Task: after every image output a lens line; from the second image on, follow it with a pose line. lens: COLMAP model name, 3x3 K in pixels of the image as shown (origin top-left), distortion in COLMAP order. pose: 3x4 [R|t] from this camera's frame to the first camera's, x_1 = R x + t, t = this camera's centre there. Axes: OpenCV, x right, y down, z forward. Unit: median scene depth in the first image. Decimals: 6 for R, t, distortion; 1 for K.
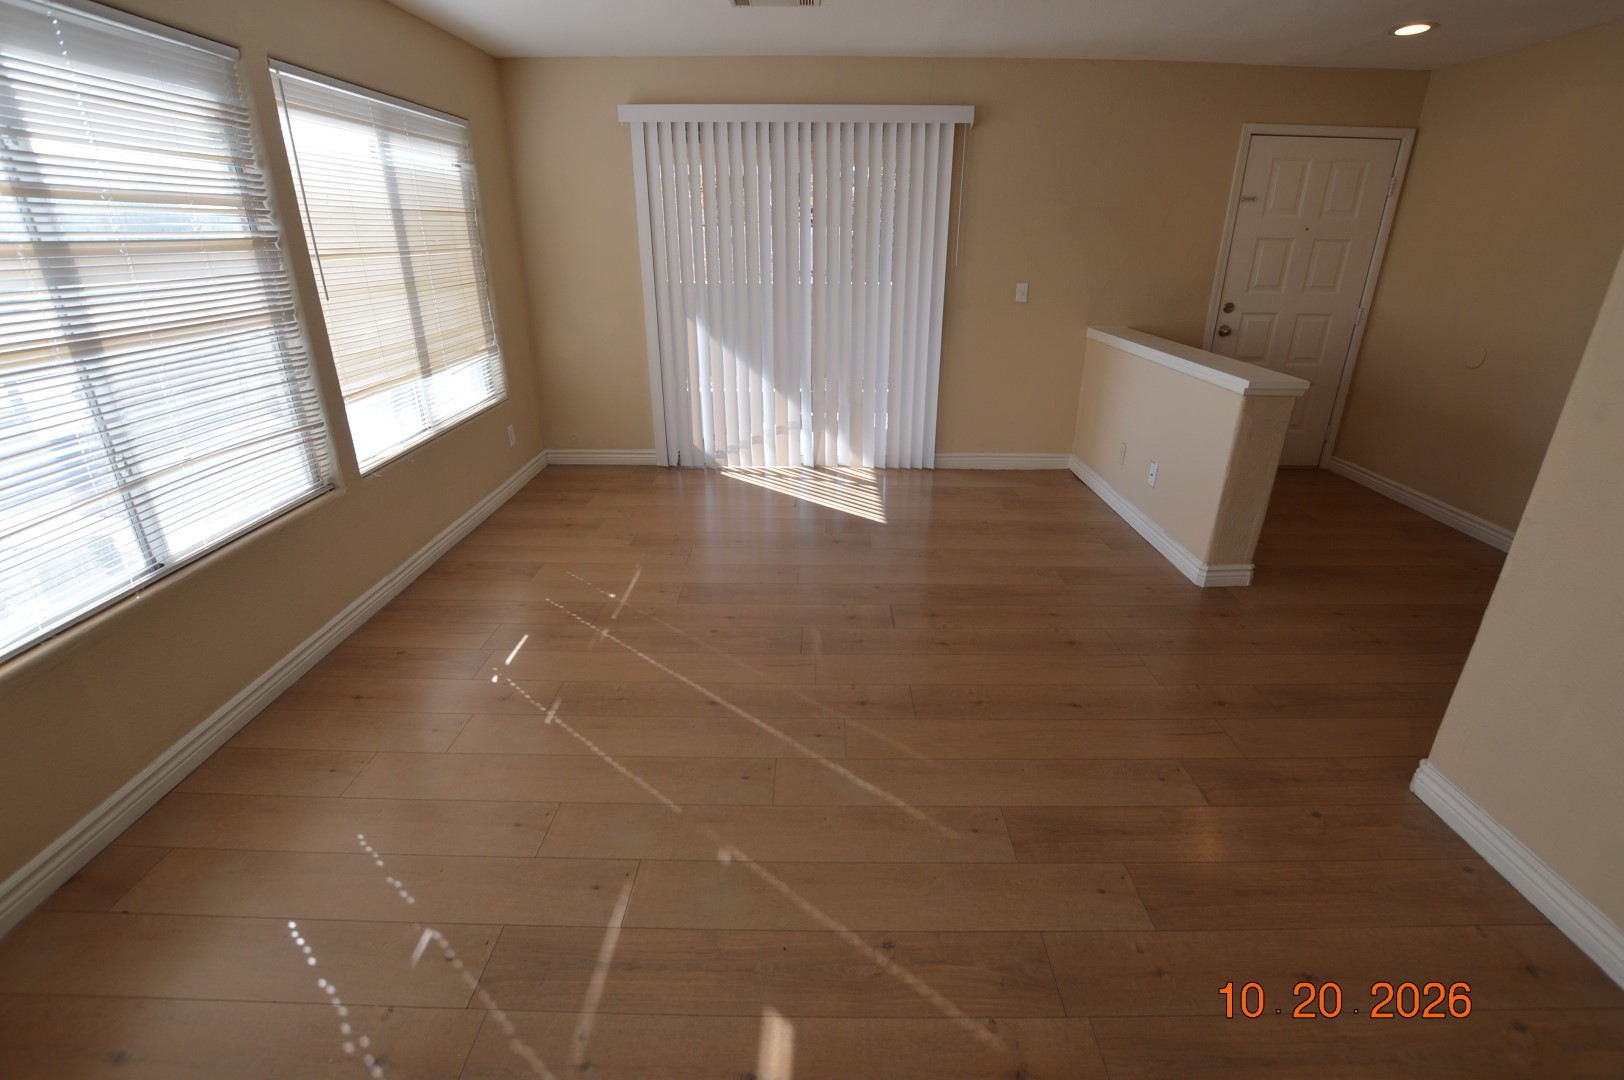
lens RADIAL K [[746.8, 0, 821.6], [0, 746.8, 538.3], [0, 0, 1]] dist [-0.018531, 0.000970]
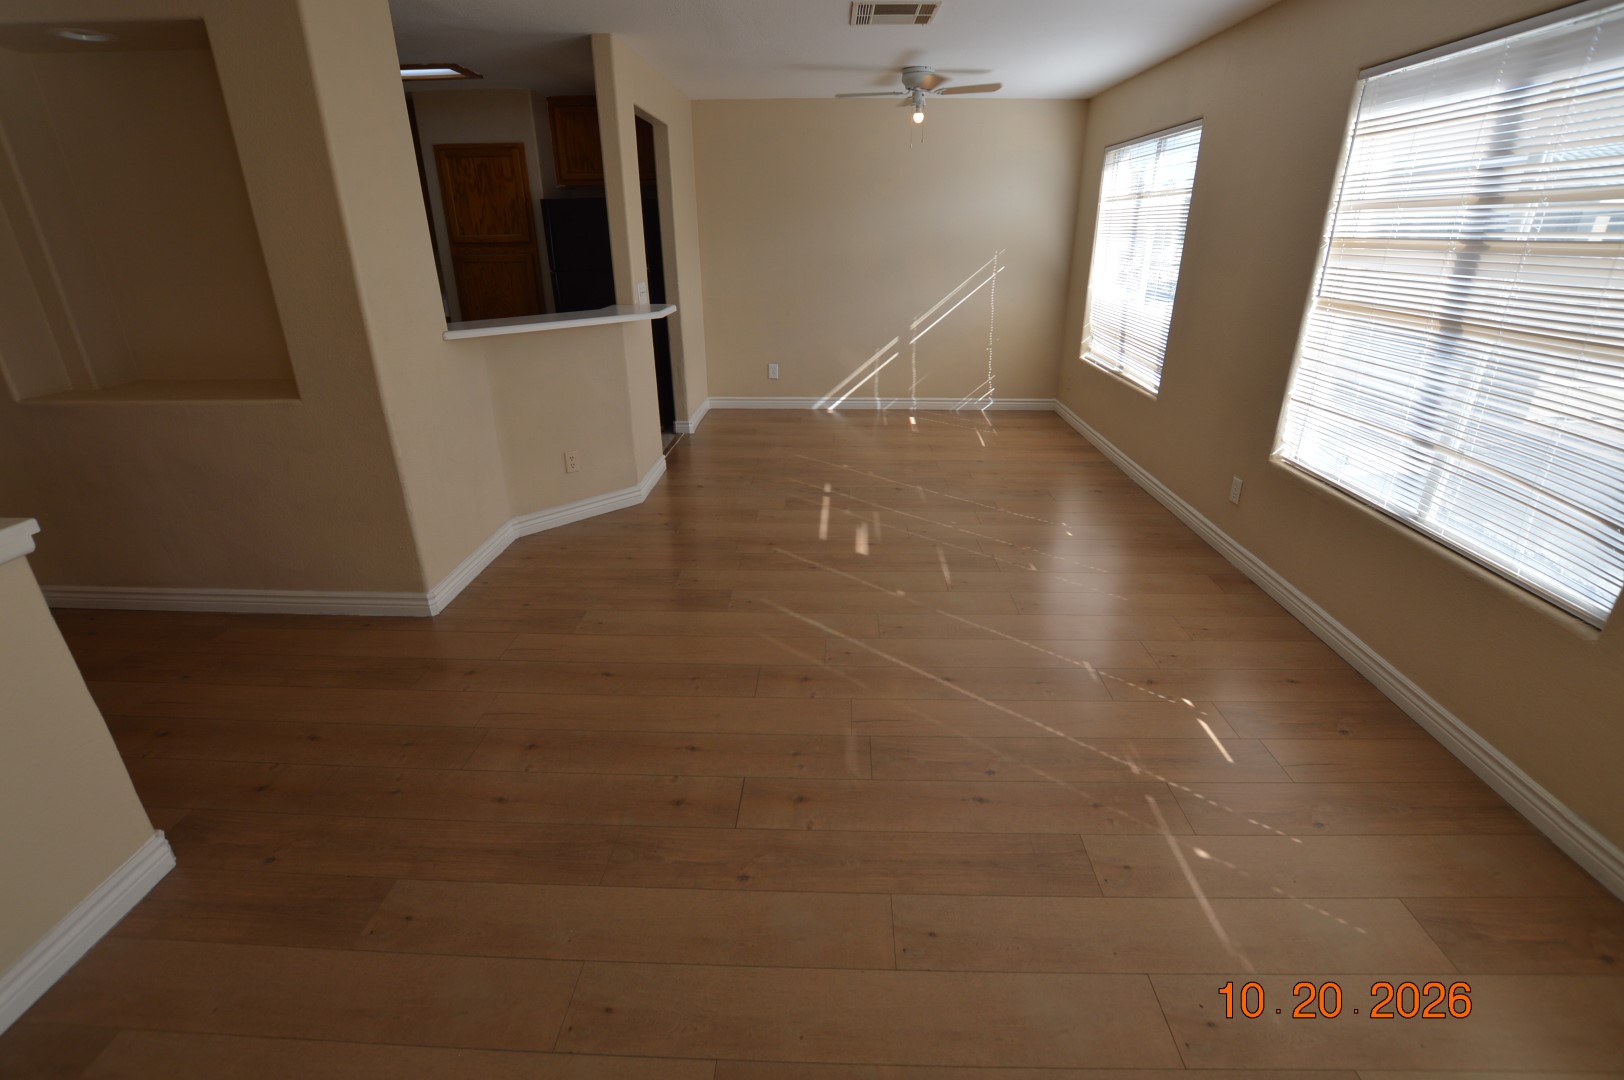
lens RADIAL K [[746.8, 0, 821.6], [0, 746.8, 538.3], [0, 0, 1]] dist [-0.018531, 0.000970]
pose [[-0.999623, -0.011257, 0.025032, 0.010491], [0.009599, 0.711055, 0.703071, -0.791957], [-0.025714, 0.703046, -0.710679, 1.928020]]
